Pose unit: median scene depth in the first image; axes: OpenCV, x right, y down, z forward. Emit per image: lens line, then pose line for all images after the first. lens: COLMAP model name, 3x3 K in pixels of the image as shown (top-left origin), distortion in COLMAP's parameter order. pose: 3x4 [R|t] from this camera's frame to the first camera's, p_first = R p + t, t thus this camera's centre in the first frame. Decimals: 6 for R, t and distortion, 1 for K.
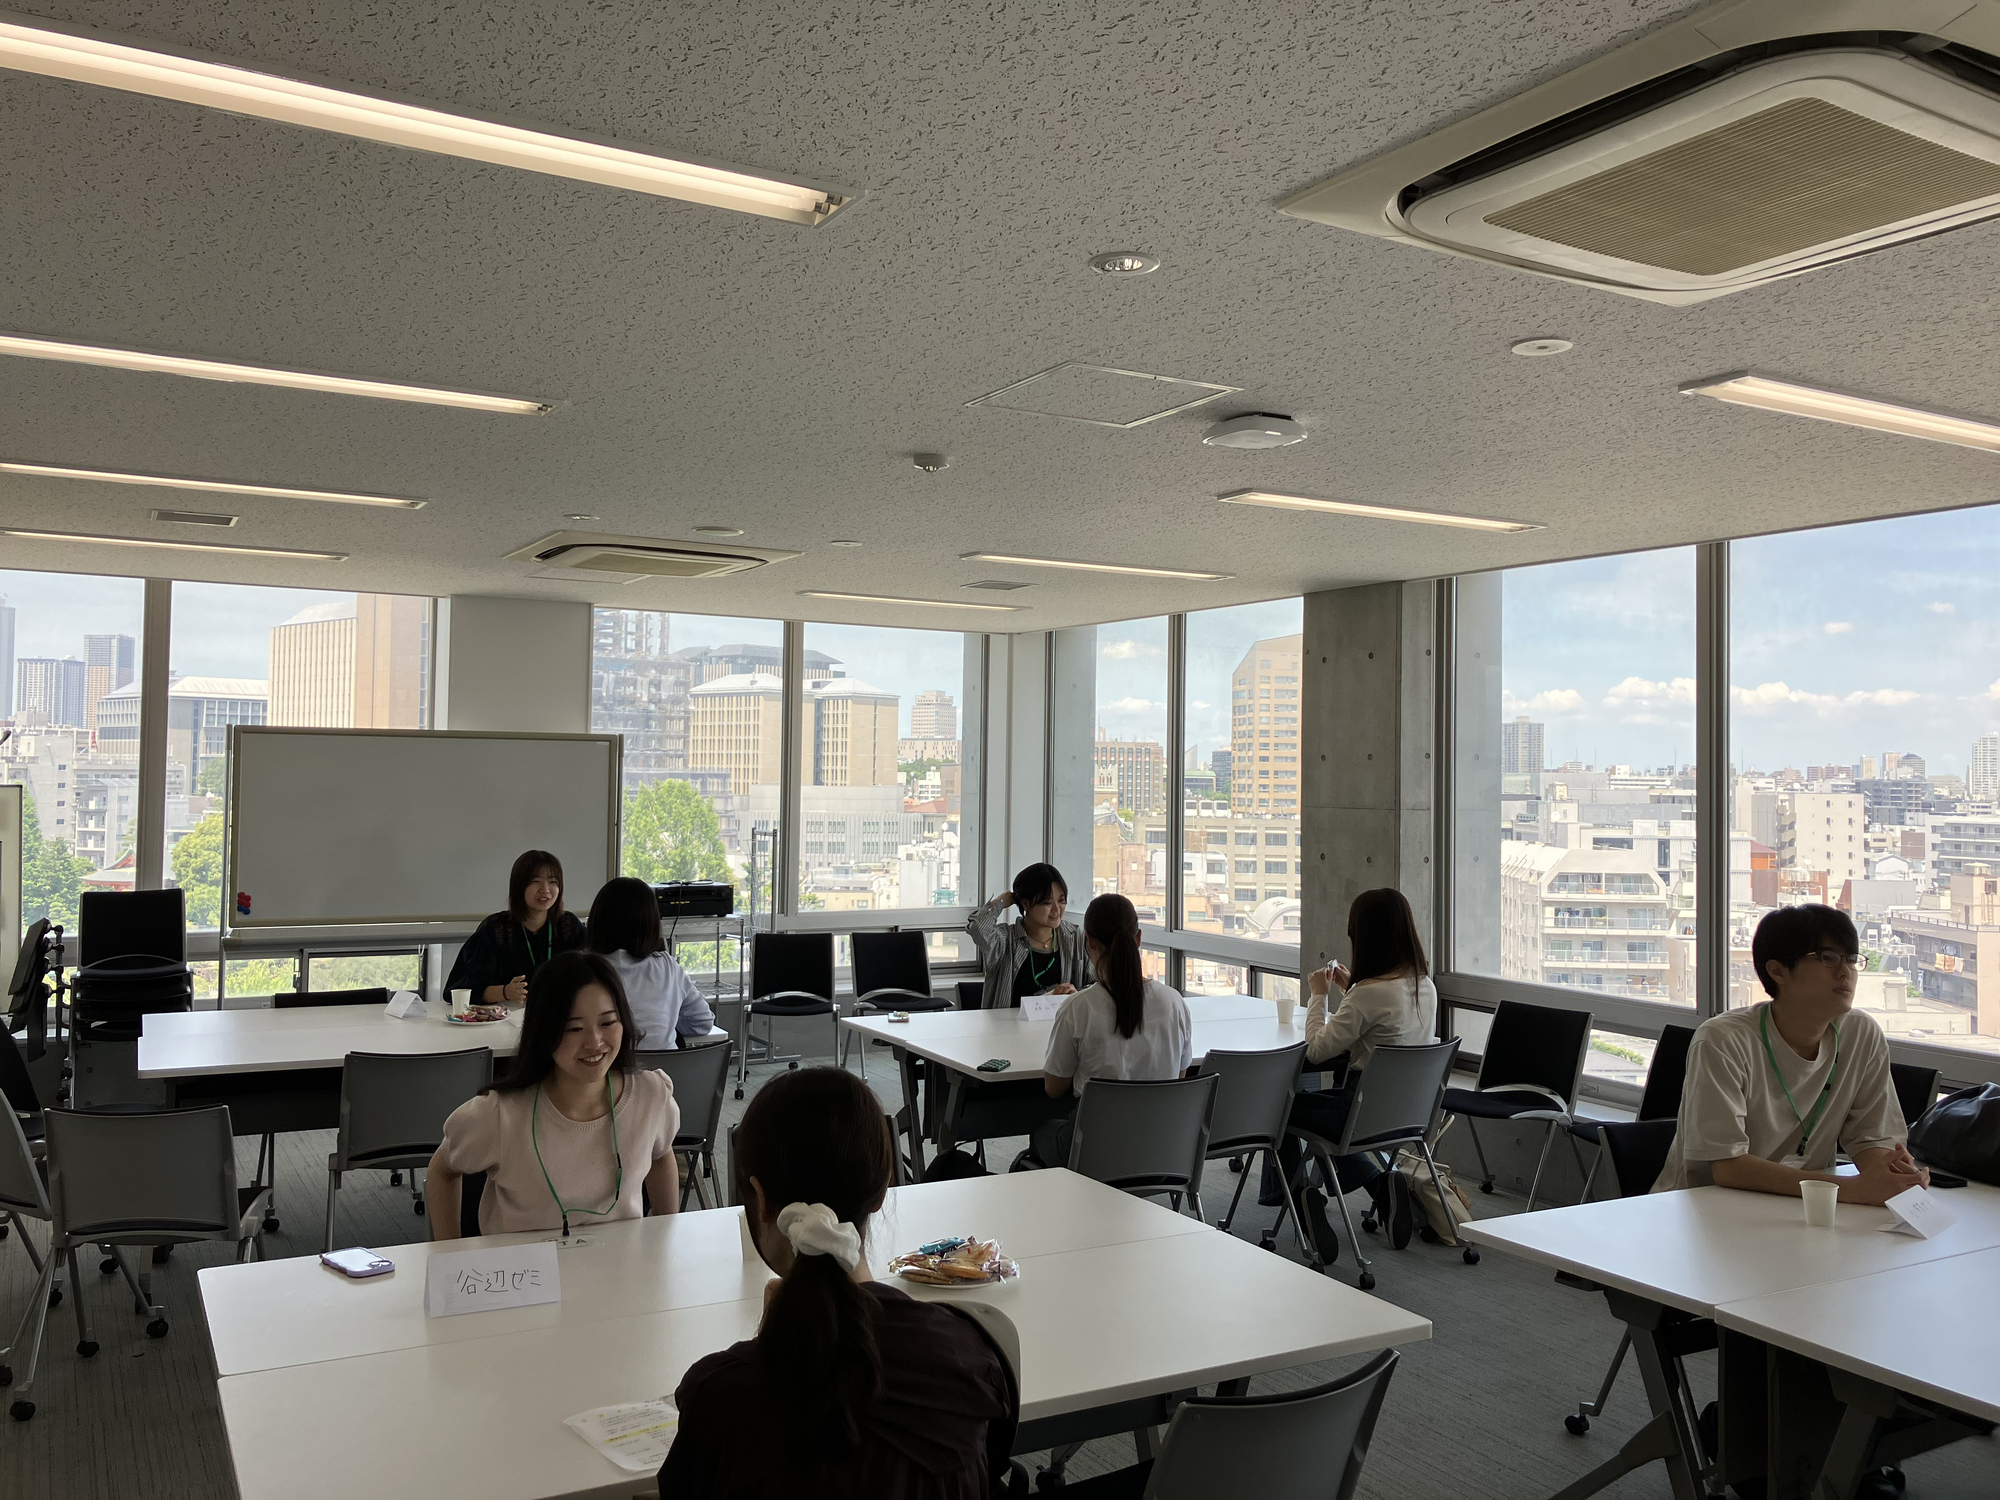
lens RADIAL K [[1664.5, 0, 981.5], [0, 1664.5, 699.3], [0, 0, 1]] dist [0.006714, 0.002212]
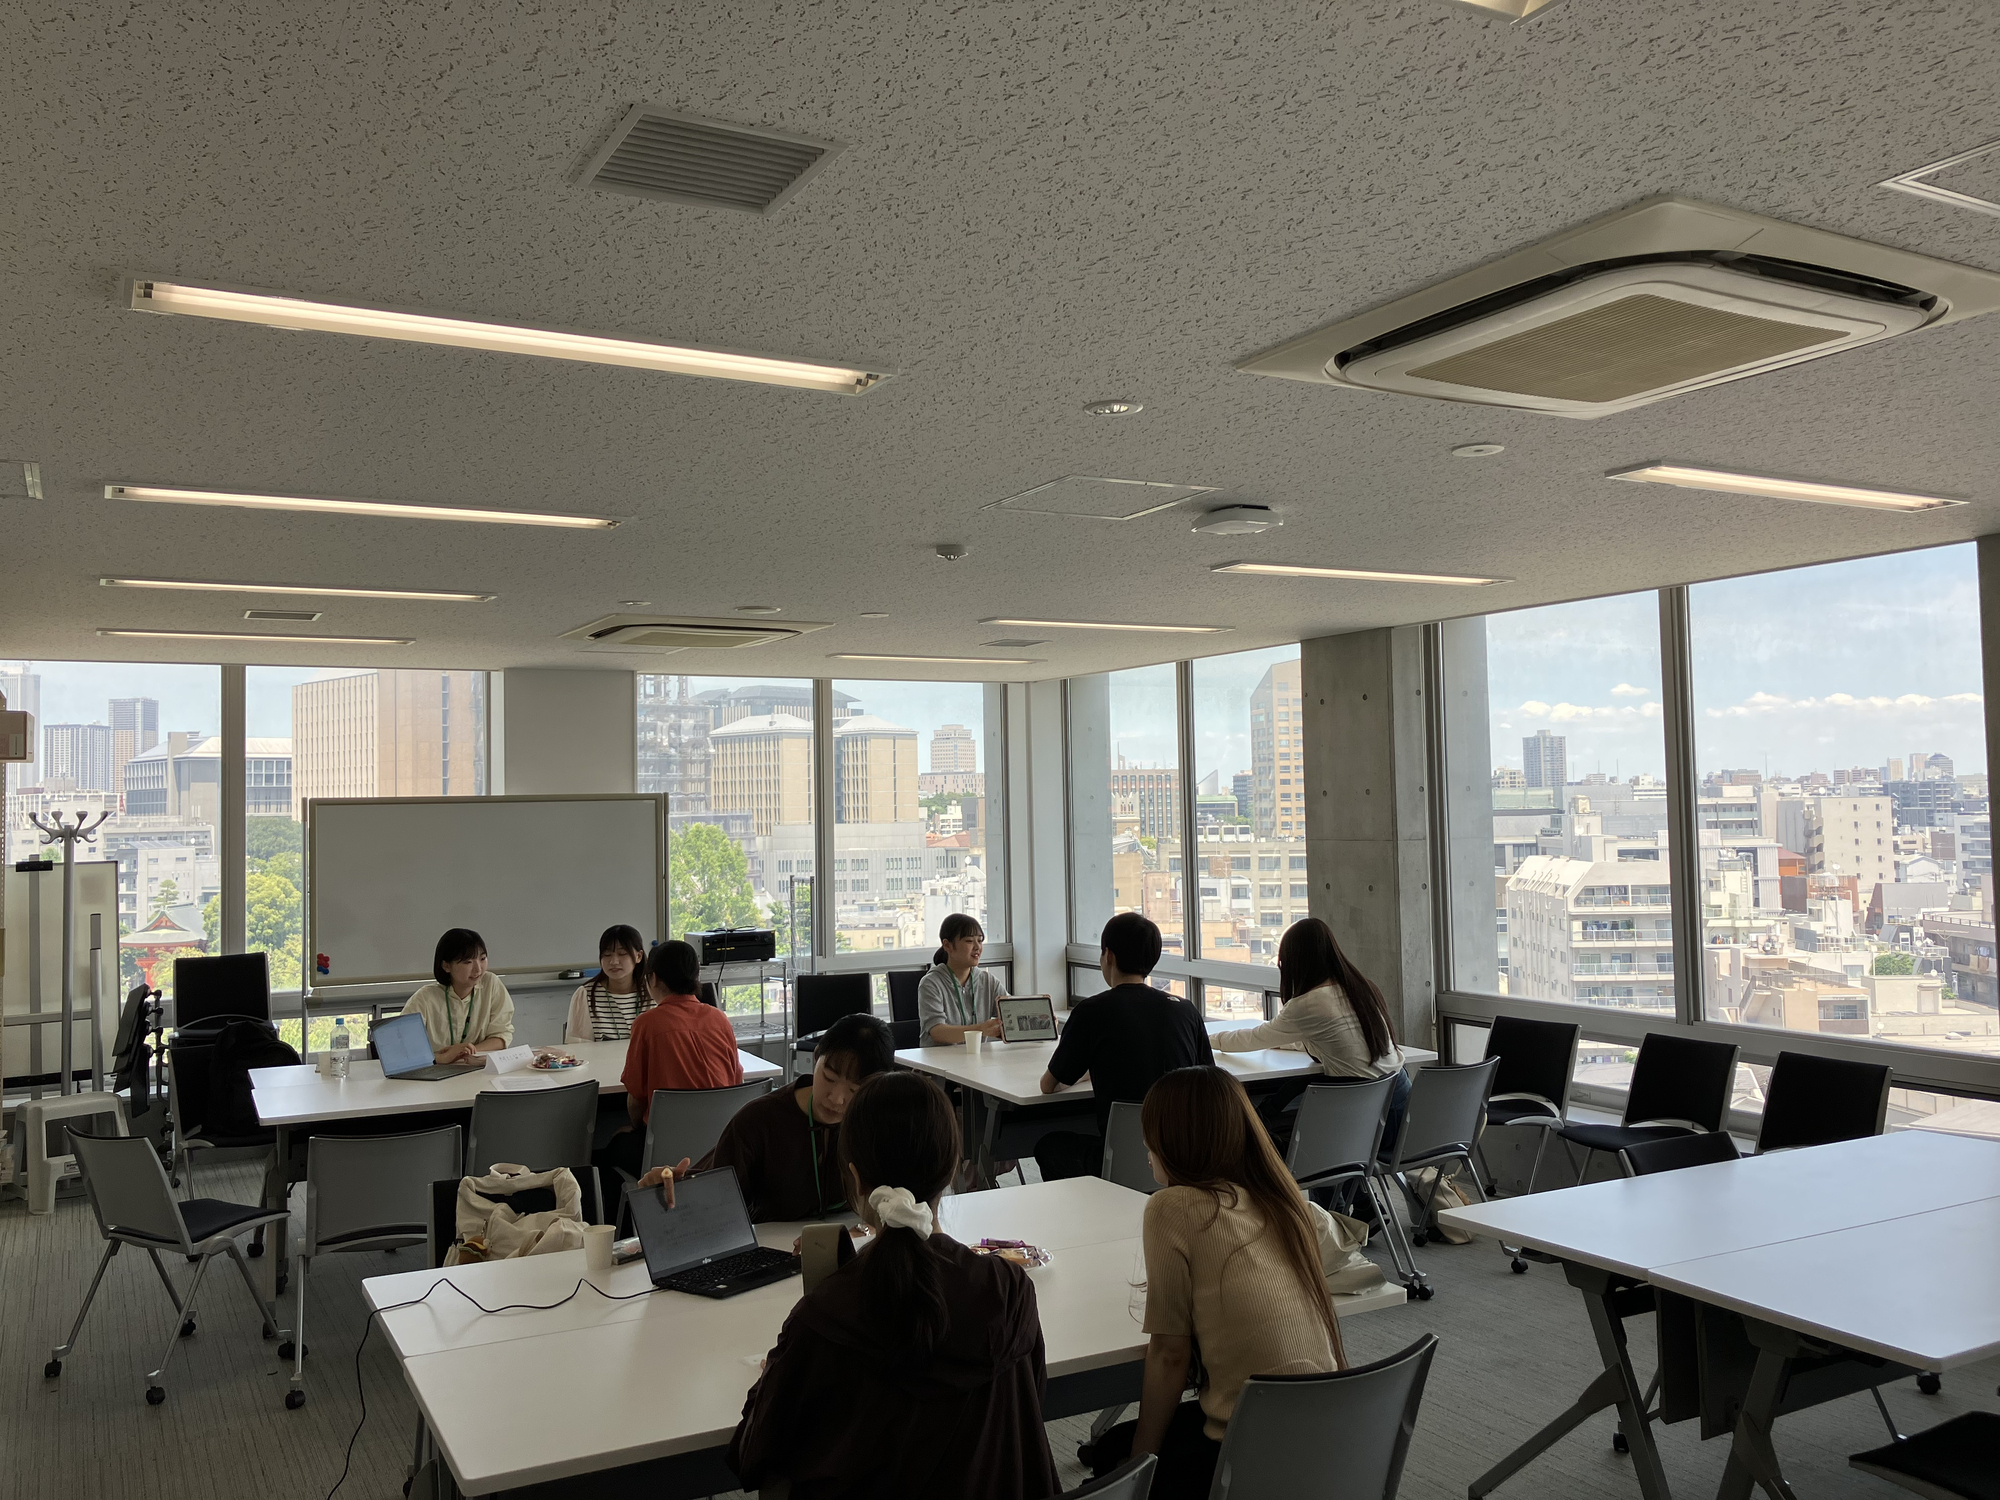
lens RADIAL K [[1664.5, 0, 977.9], [0, 1664.5, 709.6], [0, 0, 1]] dist [0.006714, 0.002212]
pose [[0.999295, -0.035276, -0.012858, -0.002128], [0.035100, 0.999290, -0.013698, -0.018649], [0.013332, 0.013237, 0.999823, -0.111045]]
